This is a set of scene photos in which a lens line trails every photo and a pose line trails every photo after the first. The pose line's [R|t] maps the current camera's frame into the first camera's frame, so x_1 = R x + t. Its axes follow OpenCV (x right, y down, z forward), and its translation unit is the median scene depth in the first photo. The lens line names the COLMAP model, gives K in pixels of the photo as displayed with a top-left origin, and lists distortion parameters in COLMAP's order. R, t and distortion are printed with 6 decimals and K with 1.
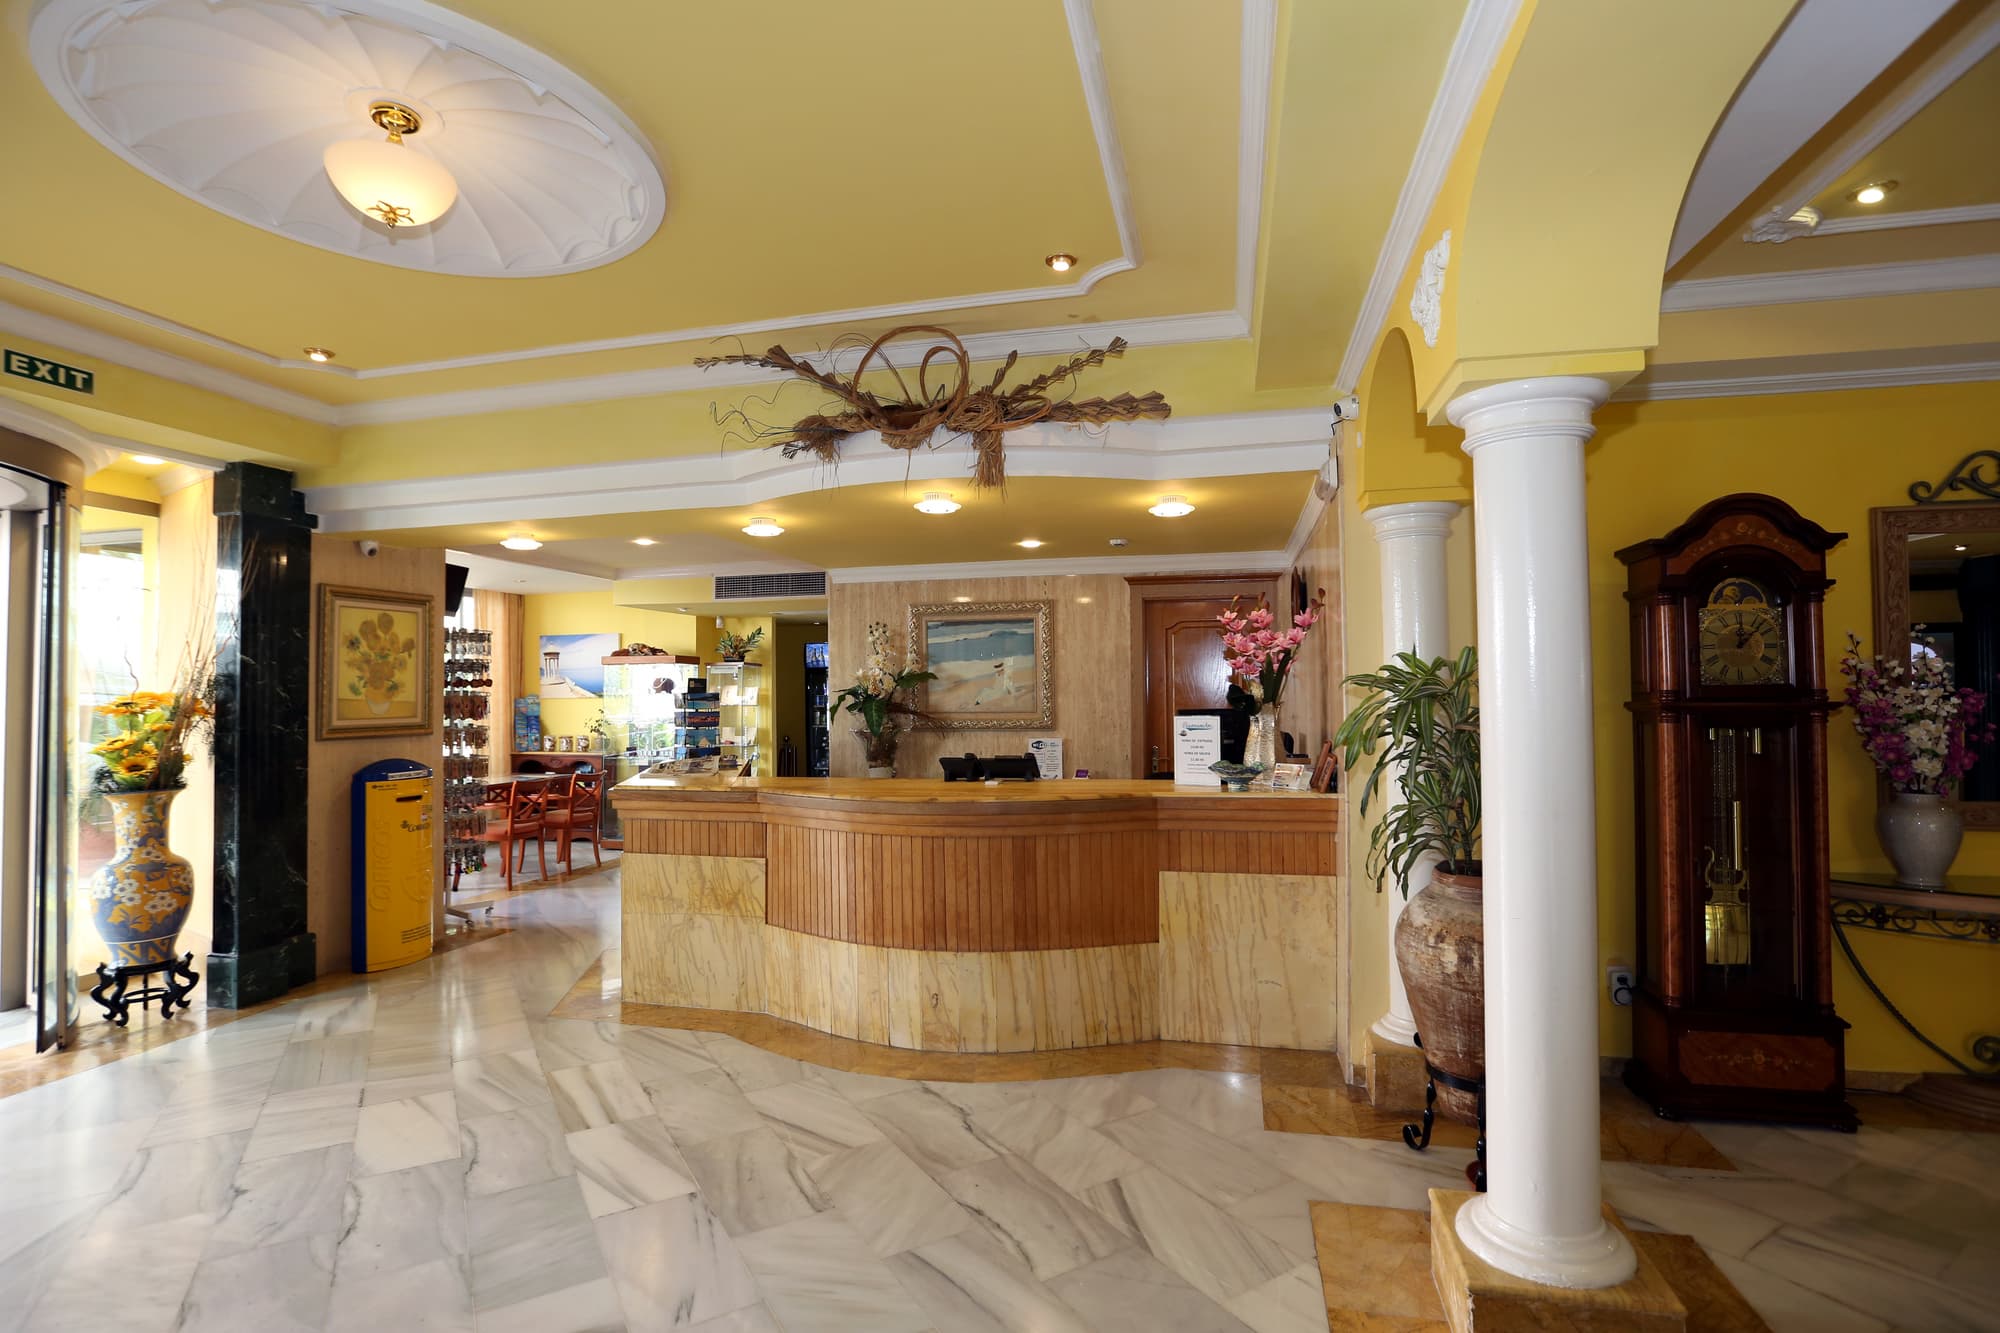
lens RADIAL K [[949.4, 0, 1000.0], [0, 949.4, 666.5], [0, 0, 1]] dist [-0.069548, 0.000001]
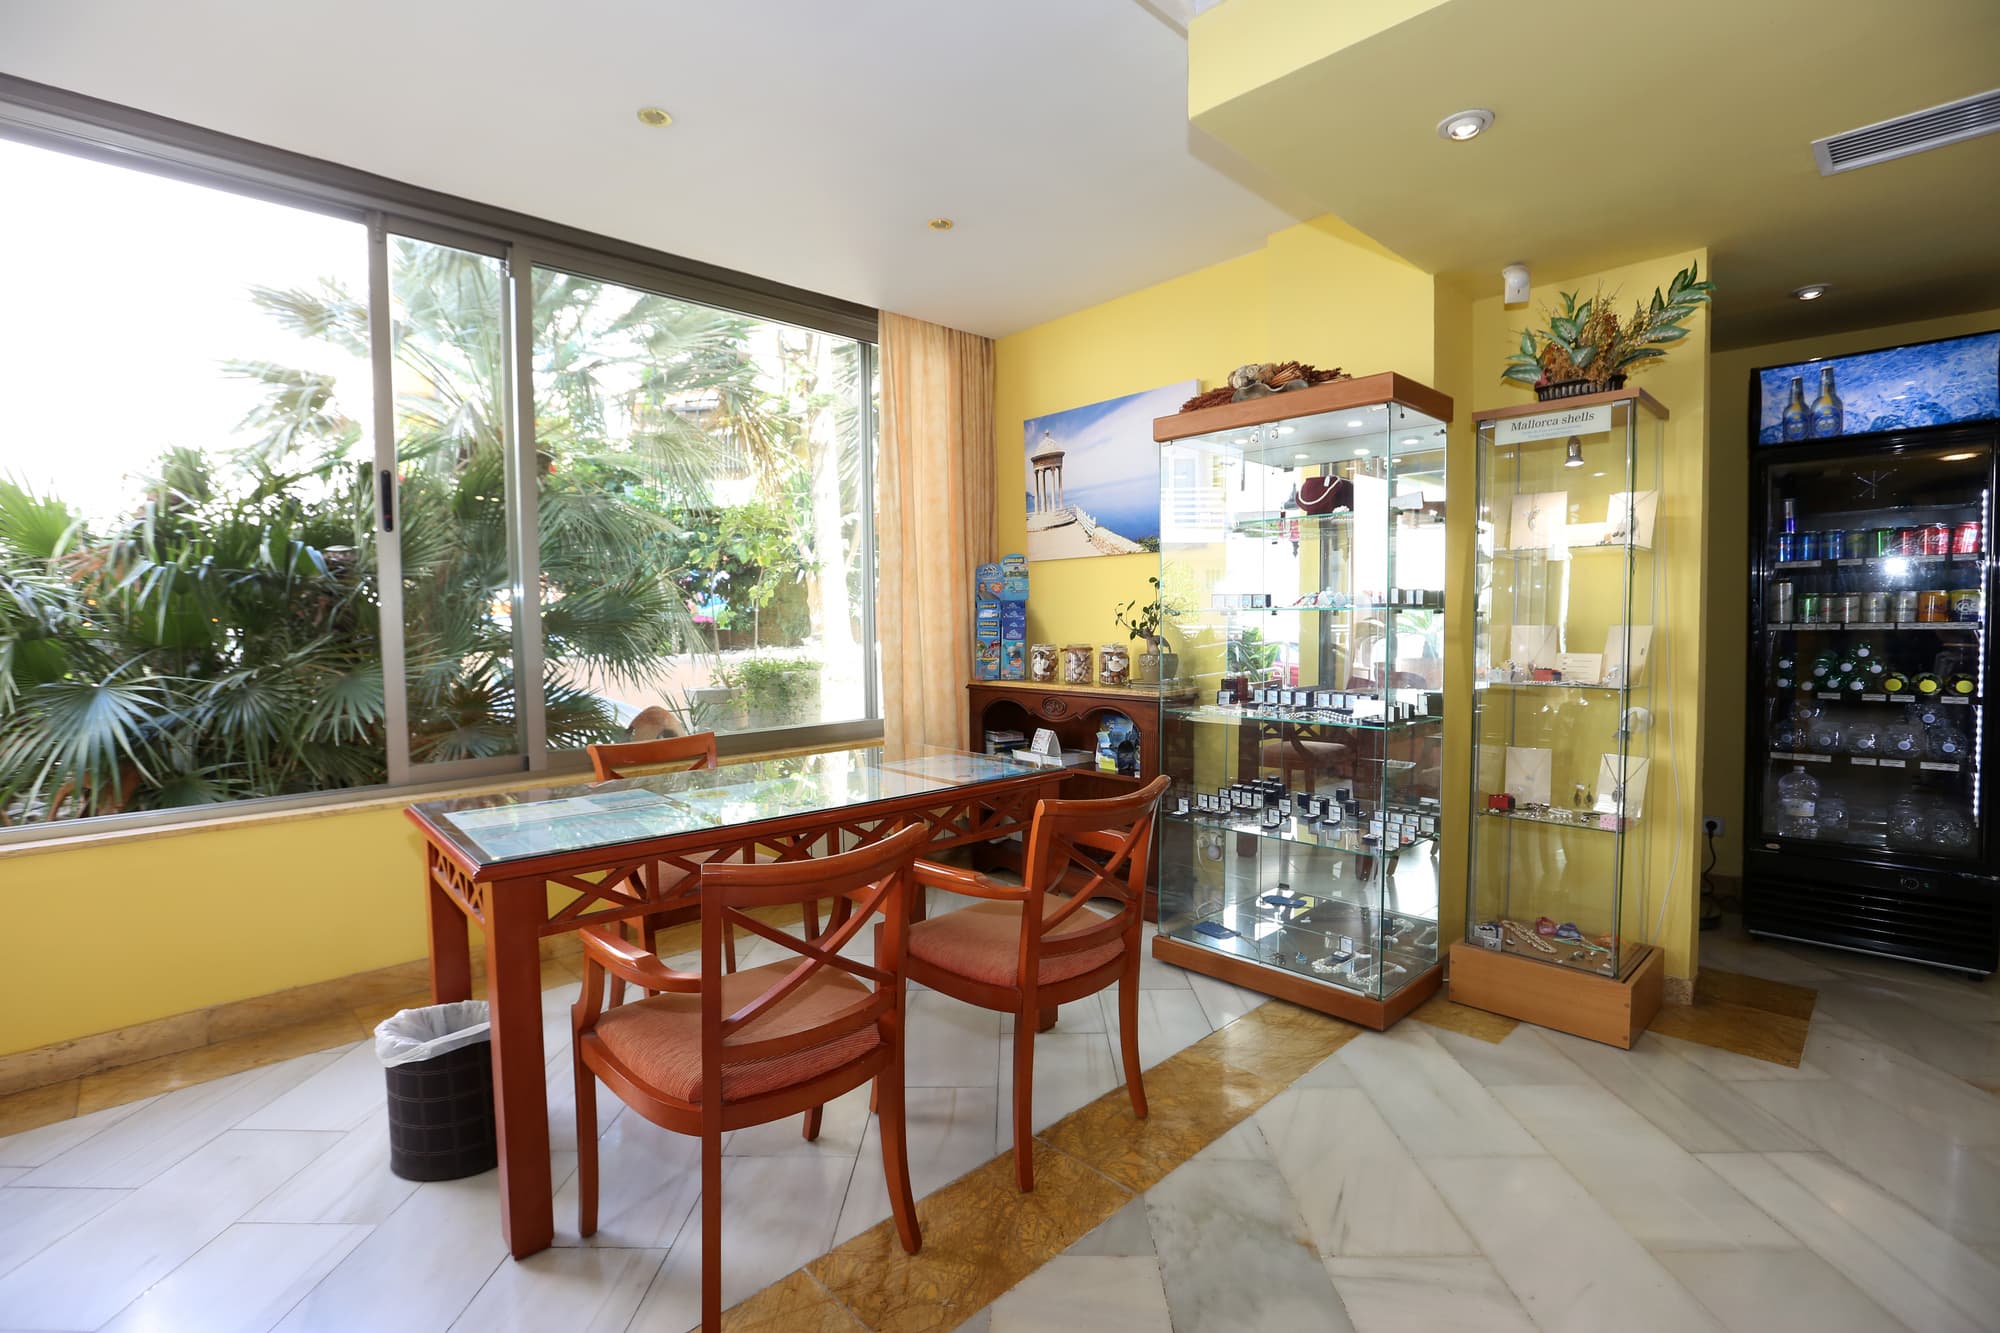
lens RADIAL K [[949.4, 0, 1000.0], [0, 949.4, 666.5], [0, 0, 1]] dist [-0.069548, 0.000001]
pose [[0.839527, 0.030569, -0.542457, -0.258751], [0.012846, 0.997020, 0.076065, 0.049886], [0.543166, -0.070827, 0.836633, 0.617780]]
